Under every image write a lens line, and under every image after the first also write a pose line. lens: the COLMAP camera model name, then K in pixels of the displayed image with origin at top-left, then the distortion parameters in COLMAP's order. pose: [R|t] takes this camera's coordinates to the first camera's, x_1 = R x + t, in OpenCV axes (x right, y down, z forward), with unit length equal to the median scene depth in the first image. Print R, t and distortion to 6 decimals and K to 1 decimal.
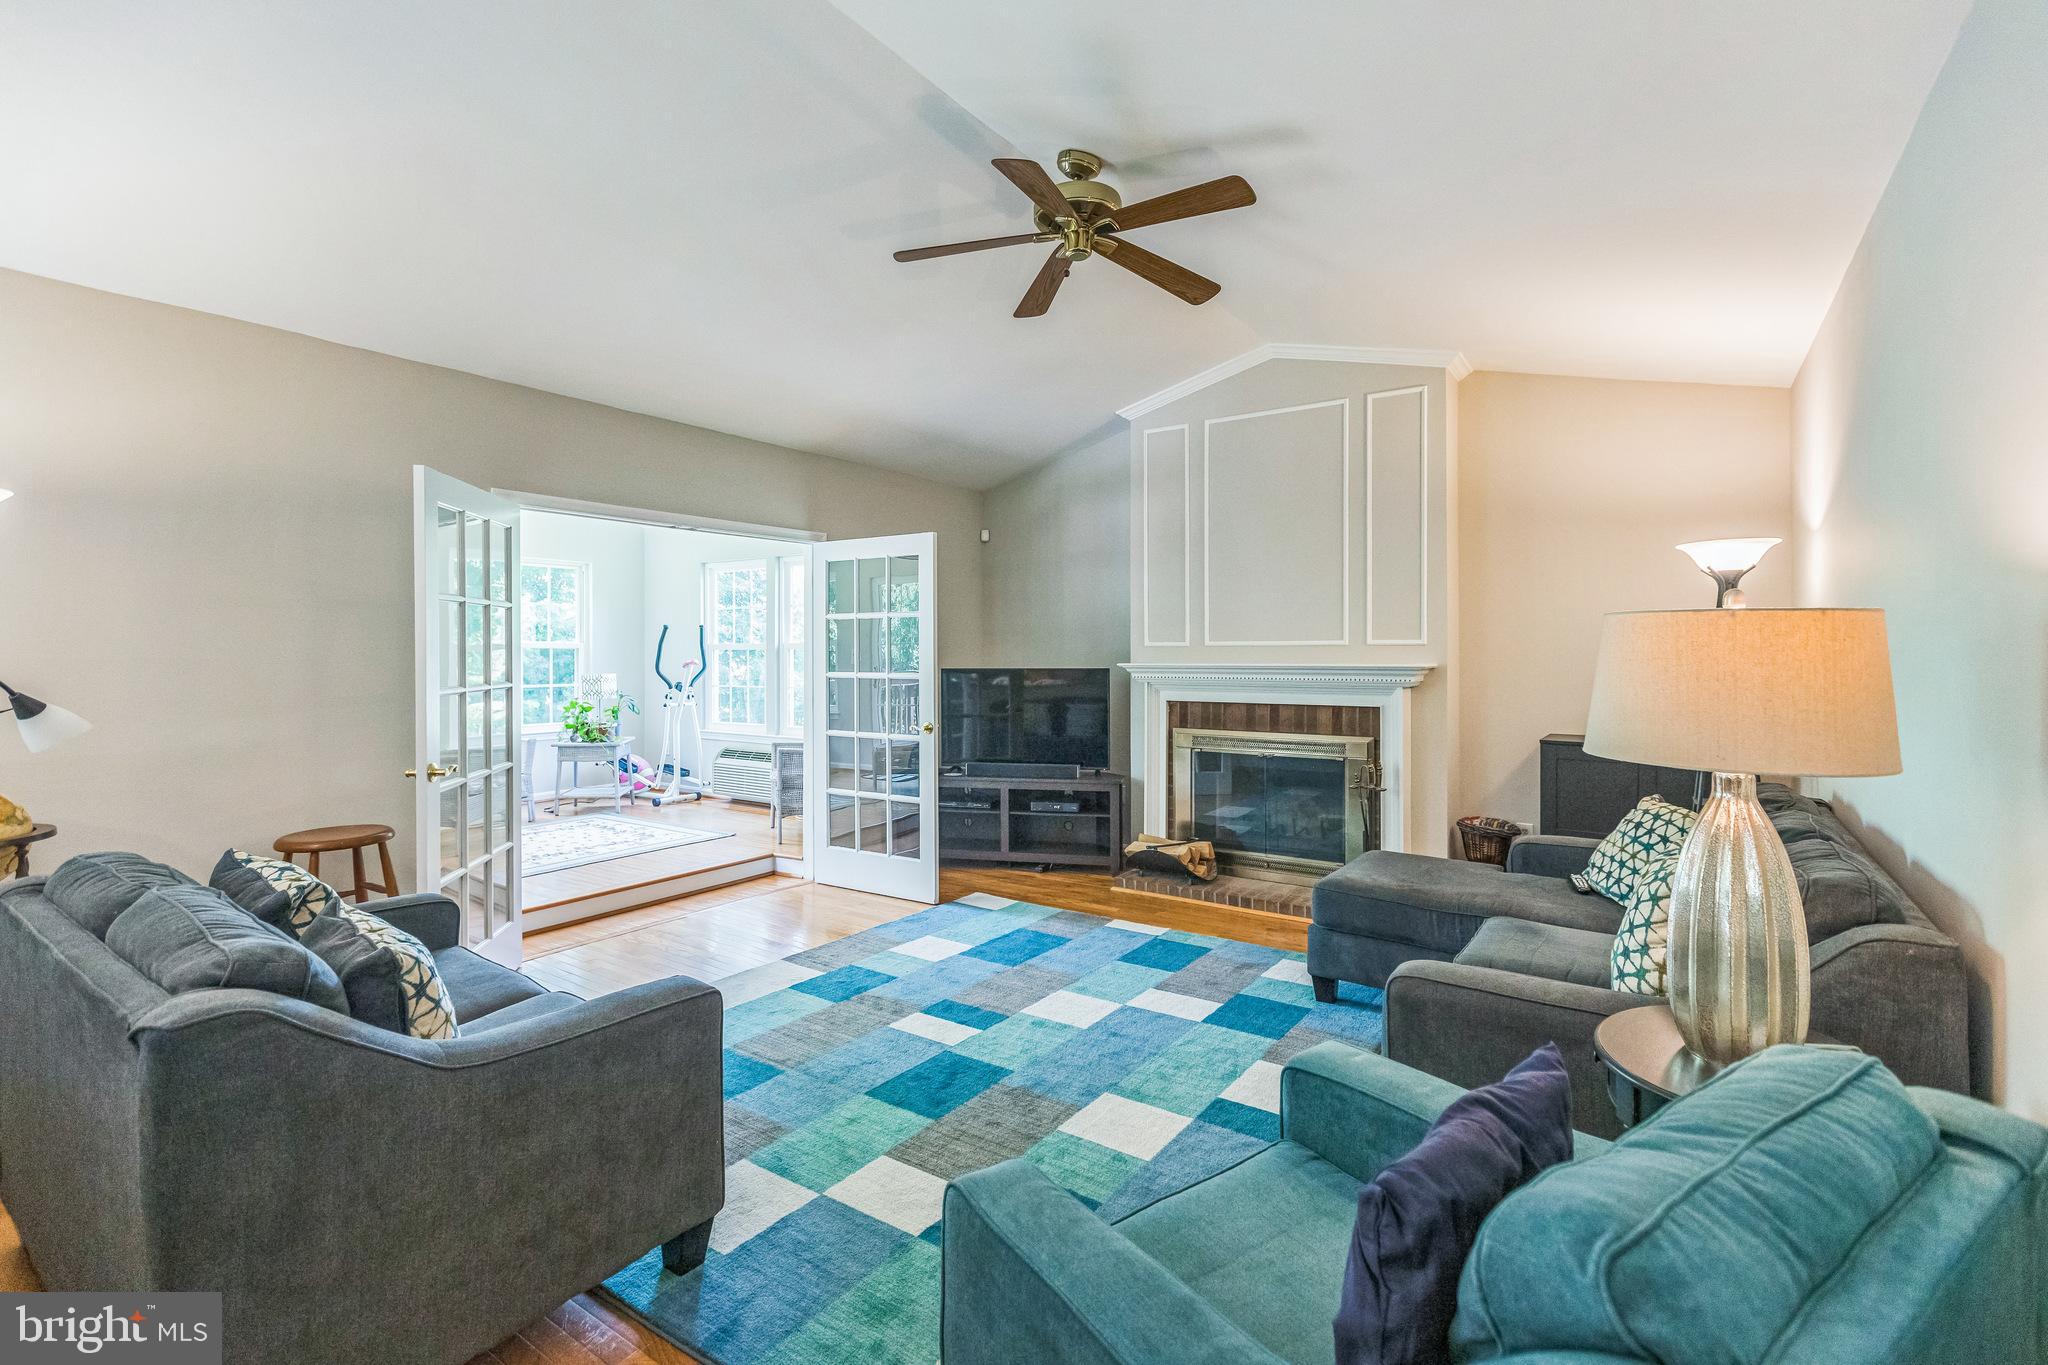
lens RADIAL K [[920.8, 0, 1016.6], [0, 920.8, 666.6], [0, 0, 1]] dist [-0.000257, -0.000805]
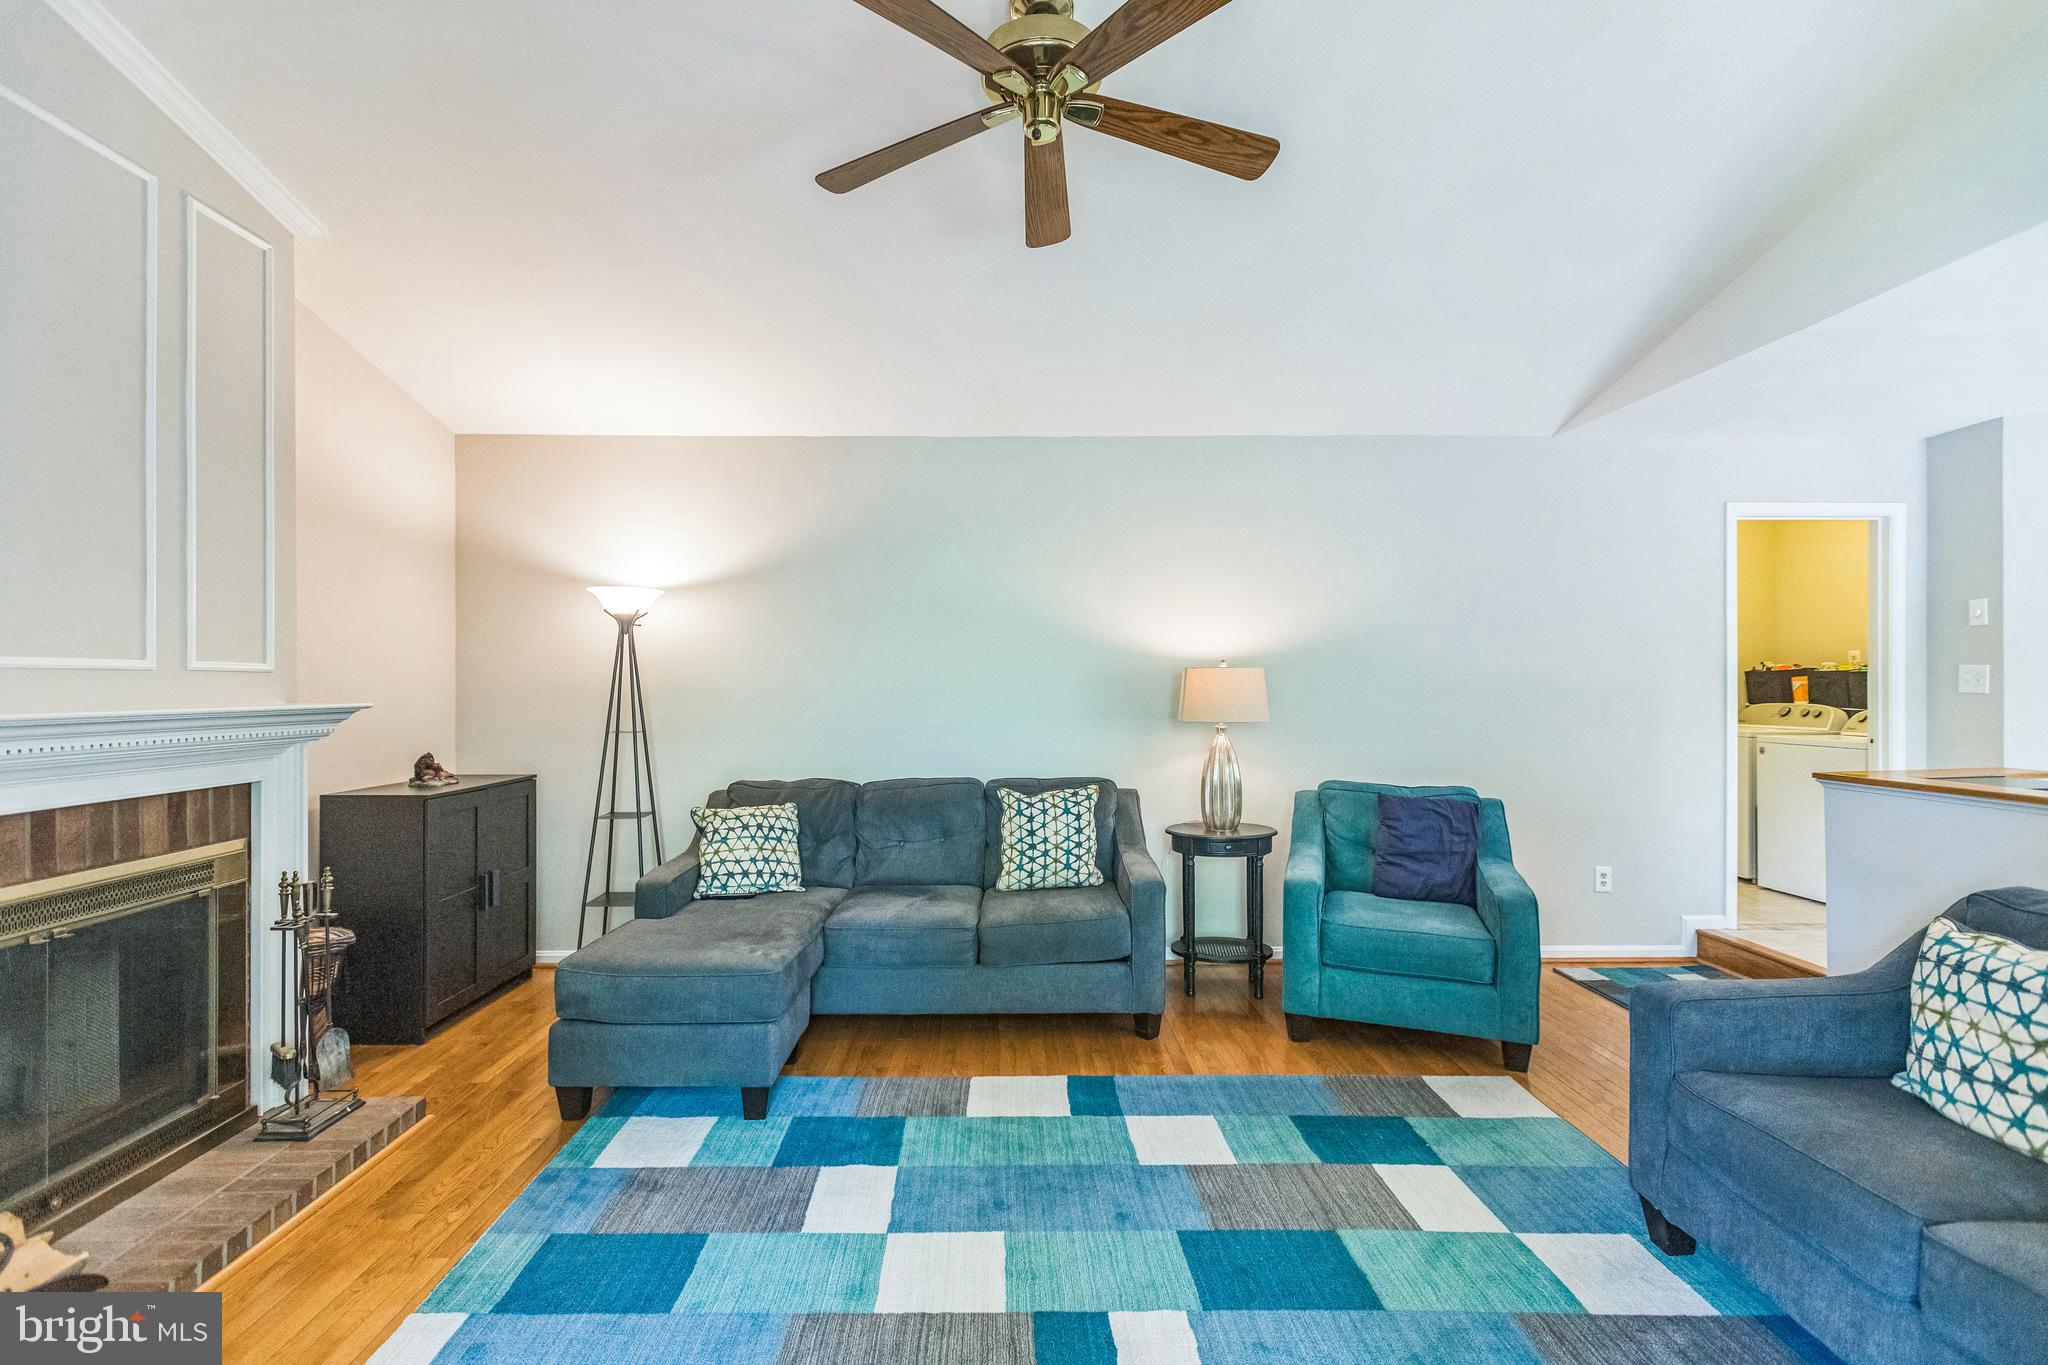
lens RADIAL K [[920.8, 0, 1016.6], [0, 920.8, 666.6], [0, 0, 1]] dist [-0.000257, -0.000805]
pose [[-0.587883, 0.013486, 0.808833, -0.441796], [0.013524, 0.999885, -0.006842, -0.021821], [-0.808833, 0.006916, -0.587998, 1.250044]]
